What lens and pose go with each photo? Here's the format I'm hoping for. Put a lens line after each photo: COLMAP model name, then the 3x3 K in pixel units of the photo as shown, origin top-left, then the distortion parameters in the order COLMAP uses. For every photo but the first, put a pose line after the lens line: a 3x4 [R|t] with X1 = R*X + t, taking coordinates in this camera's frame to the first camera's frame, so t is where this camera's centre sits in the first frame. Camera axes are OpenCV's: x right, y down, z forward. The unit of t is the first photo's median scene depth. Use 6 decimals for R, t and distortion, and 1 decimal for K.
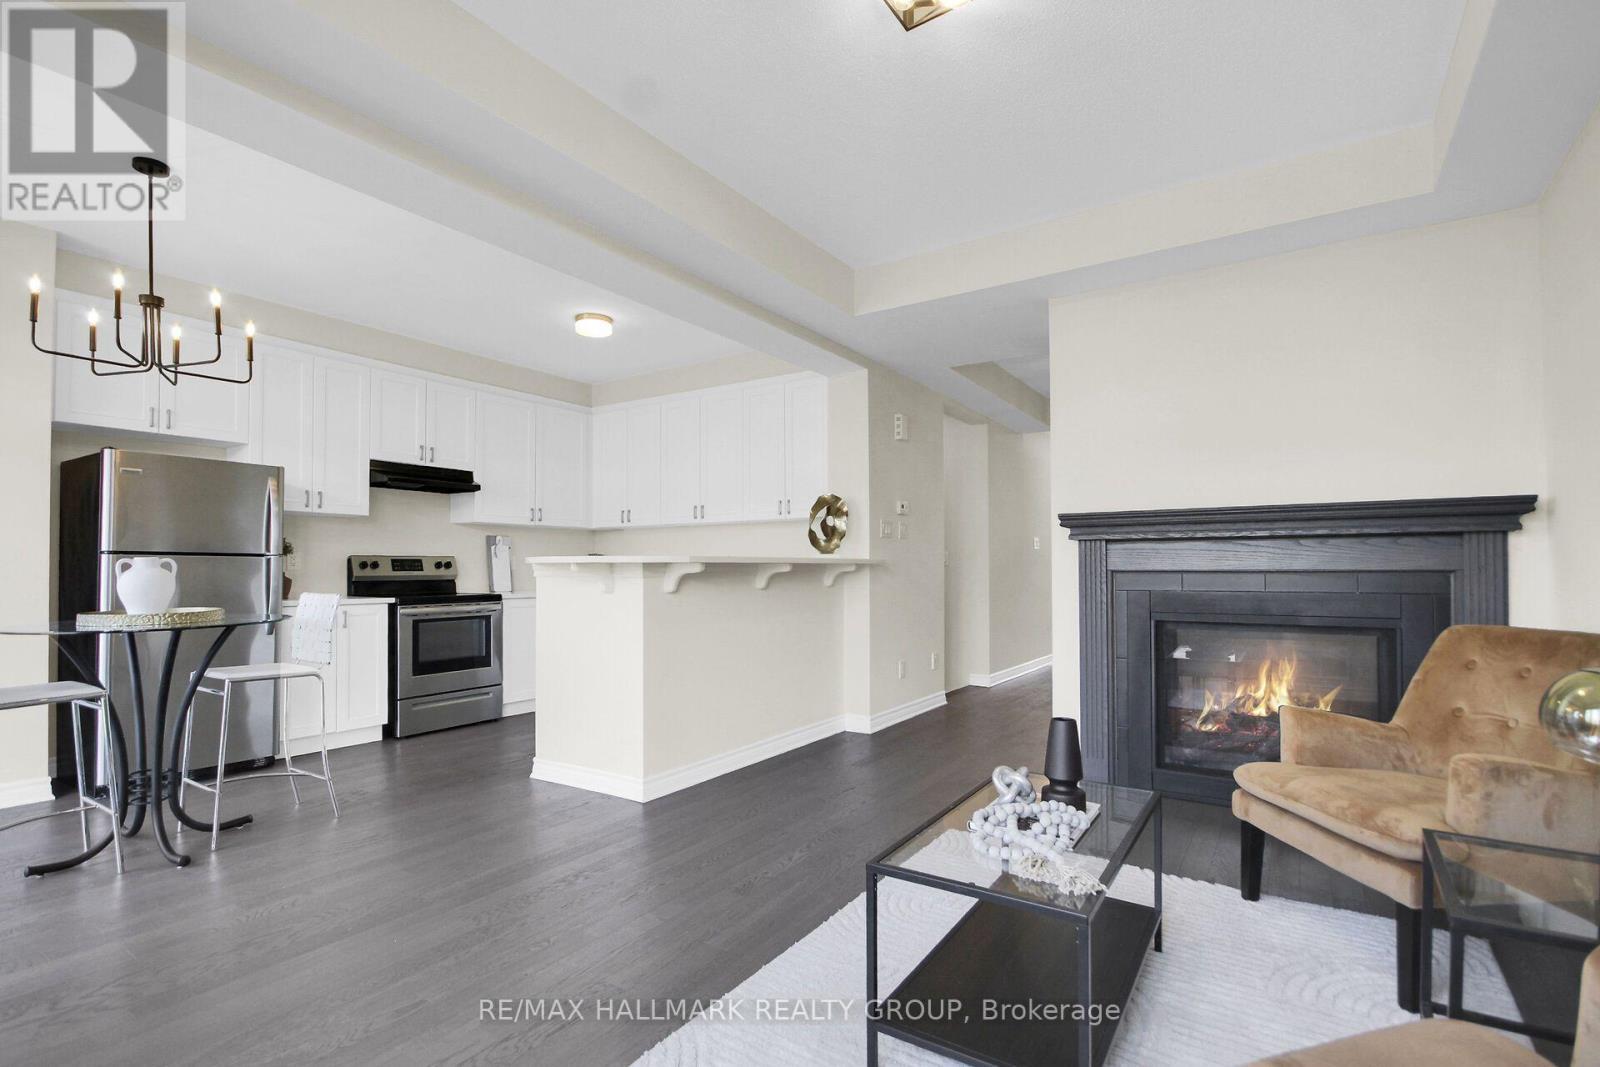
lens RADIAL K [[765.5, 0, 762.7], [0, 765.5, 553.9], [0, 0, 1]] dist [0.000465, -0.005276]
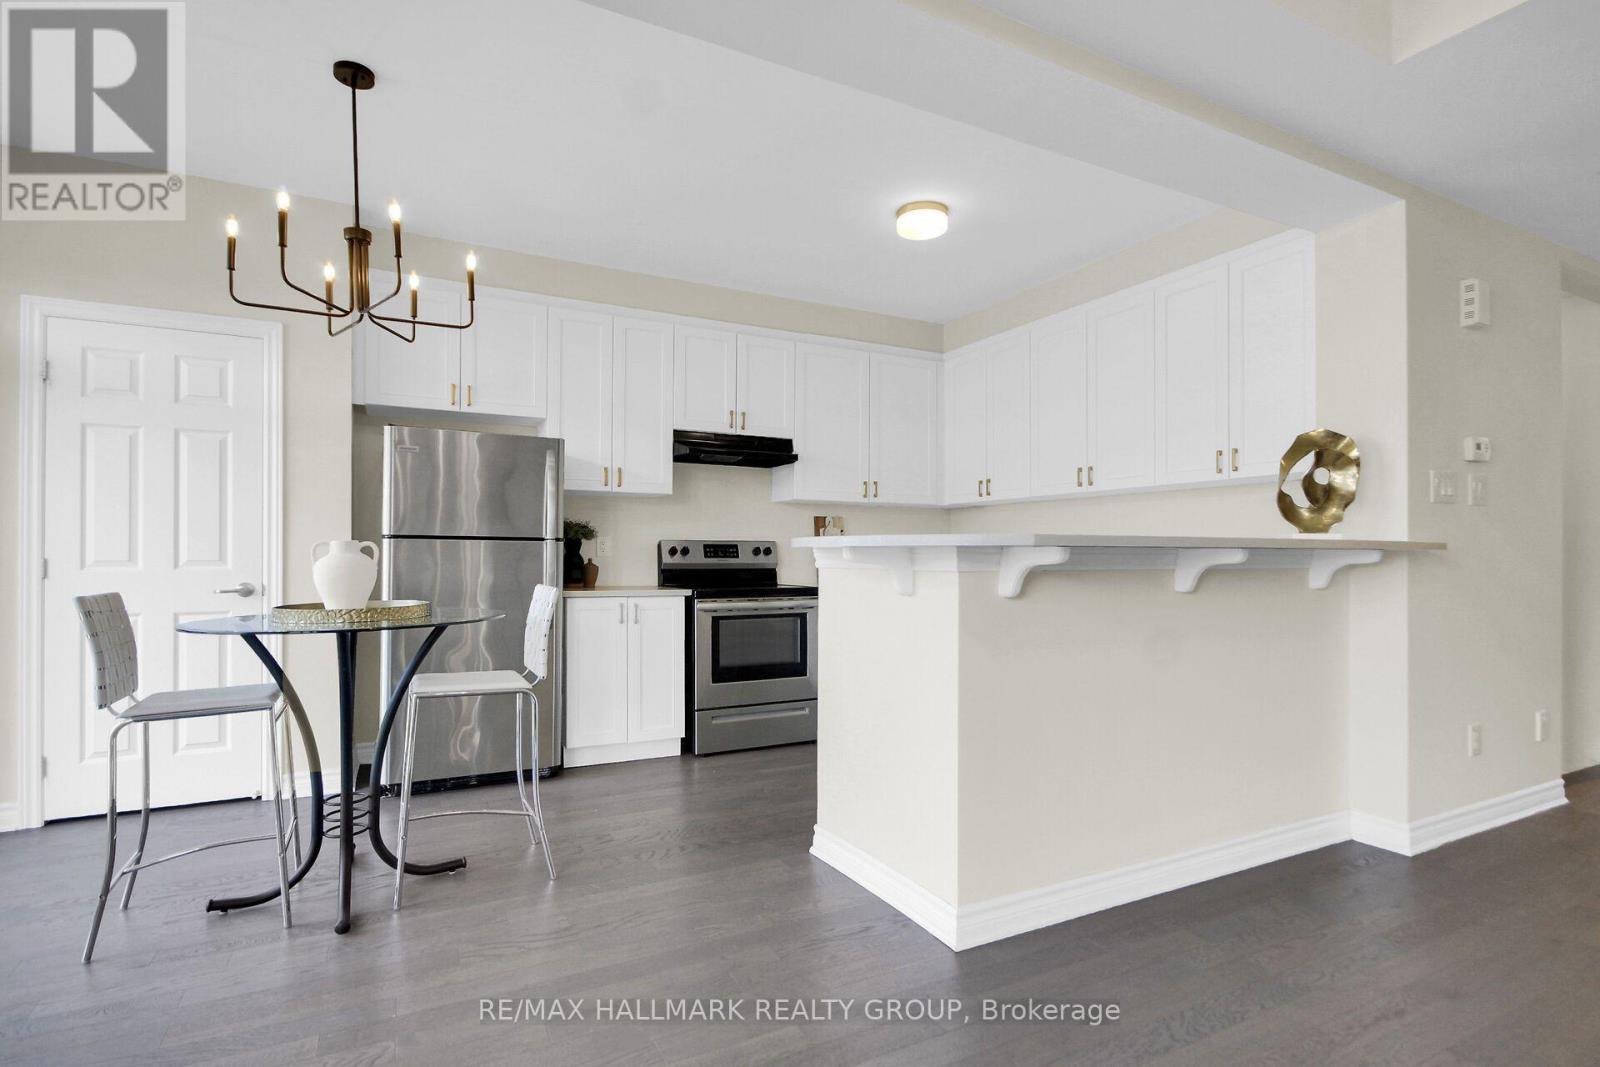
lens RADIAL K [[761.5, 0, 769.5], [0, 761.5, 550.6], [0, 0, 1]] dist [0.005141, -0.000063]
pose [[0.874783, 0.000686, -0.484514, 0.002612], [0.004835, 0.999937, 0.010144, 0.005990], [0.484491, -0.011217, 0.874725, 0.295585]]
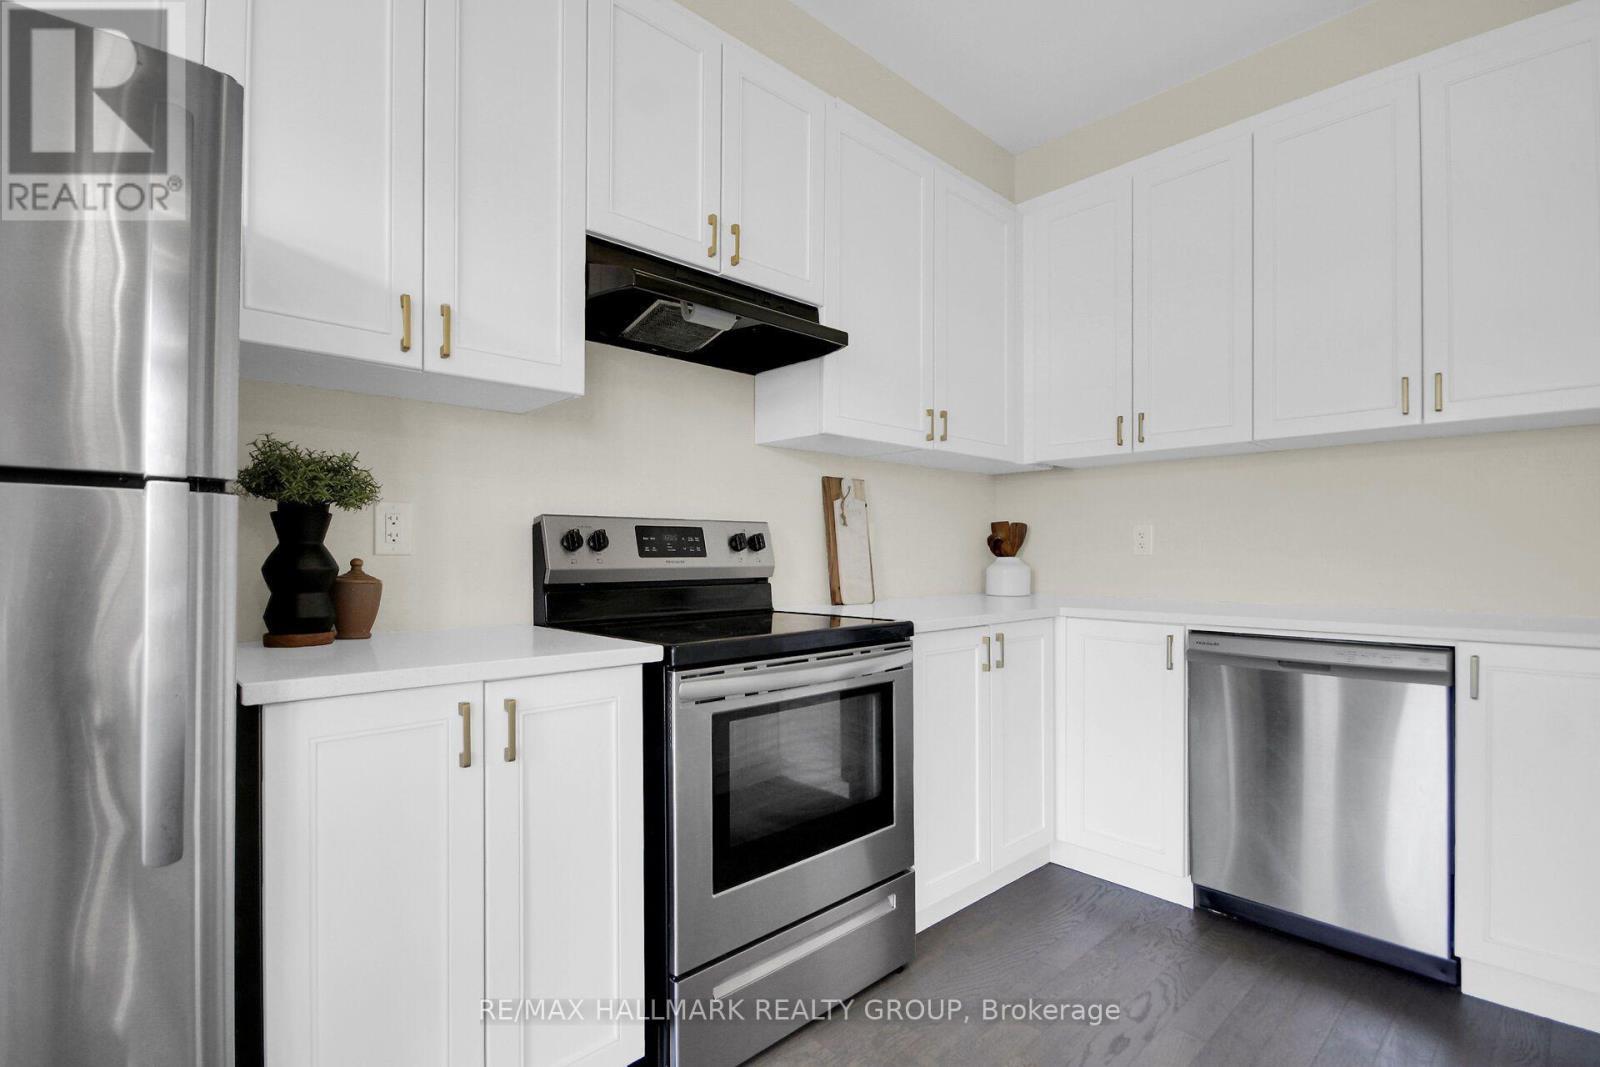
lens RADIAL K [[765.5, 0, 764.5], [0, 765.5, 554.4], [0, 0, 1]] dist [0.000465, -0.005276]
pose [[0.974253, 0.005005, -0.225402, -0.359530], [0.000420, 0.999712, 0.024012, 0.012597], [0.225457, -0.023488, 0.973970, 0.686120]]
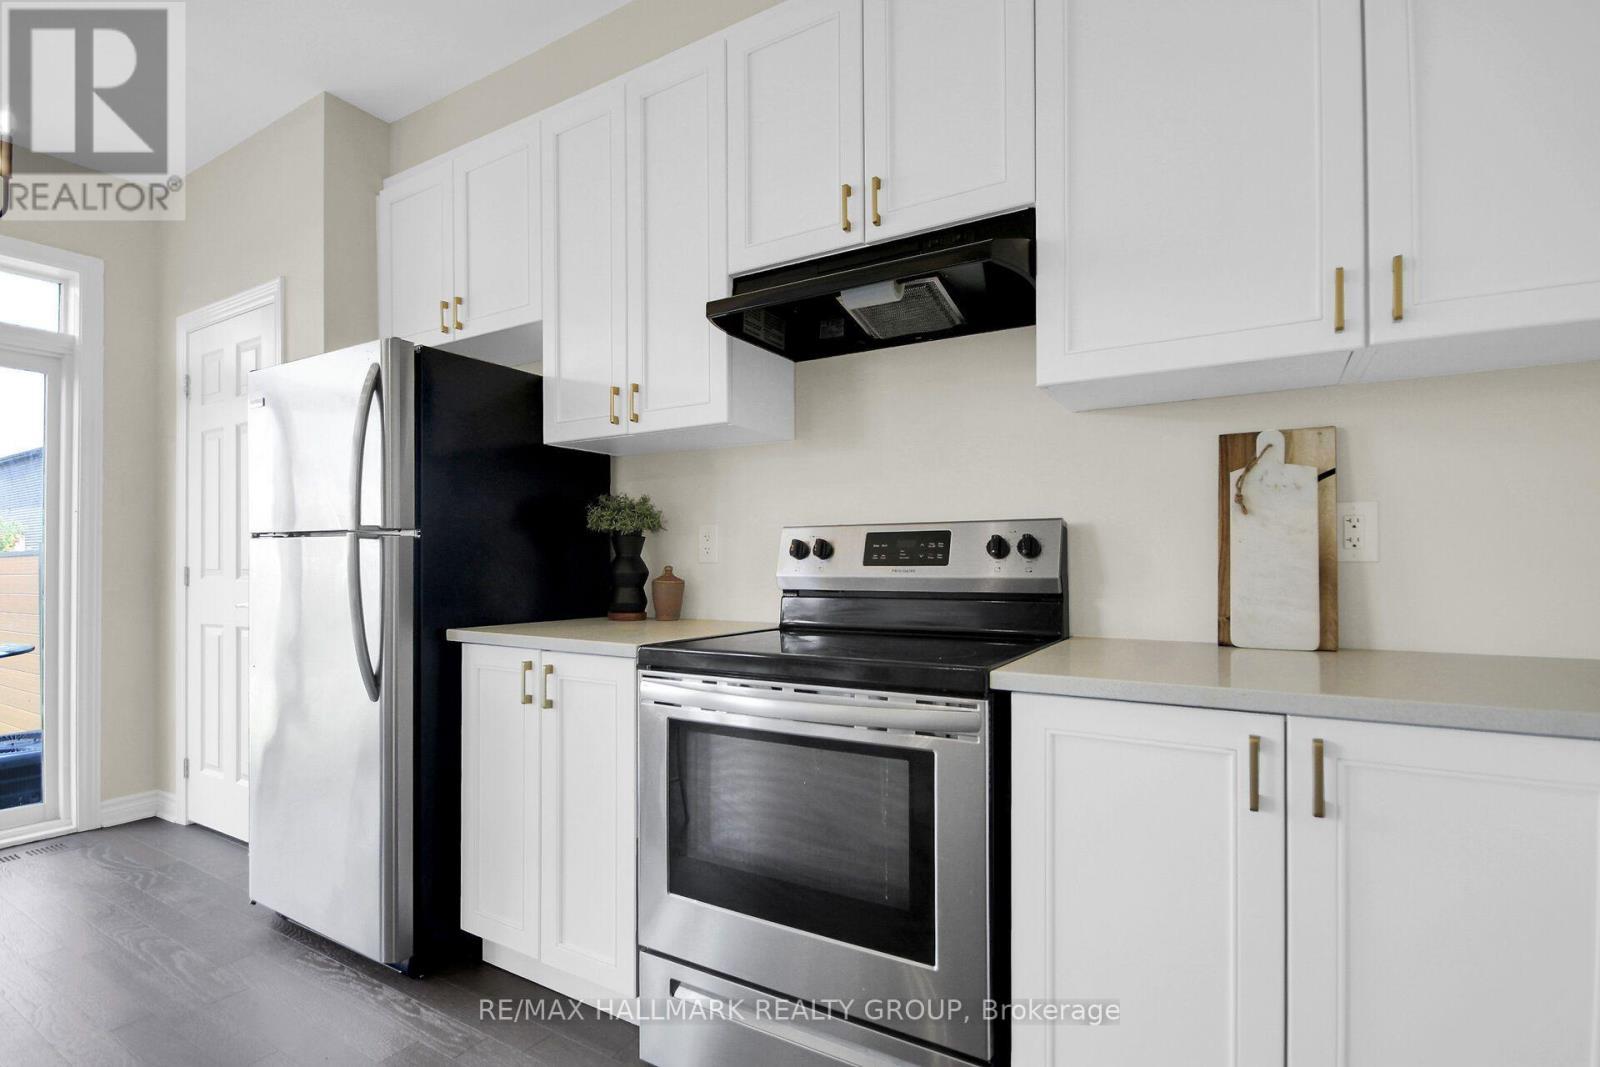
lens RADIAL K [[765.5, 0, 838.9], [0, 765.5, 557.1], [0, 0, 1]] dist [0.000465, -0.005276]
pose [[0.074626, -0.001448, -0.997211, -0.124047], [0.025951, 0.999663, 0.000491, 0.019099], [0.996874, -0.025916, 0.074638, 1.030468]]
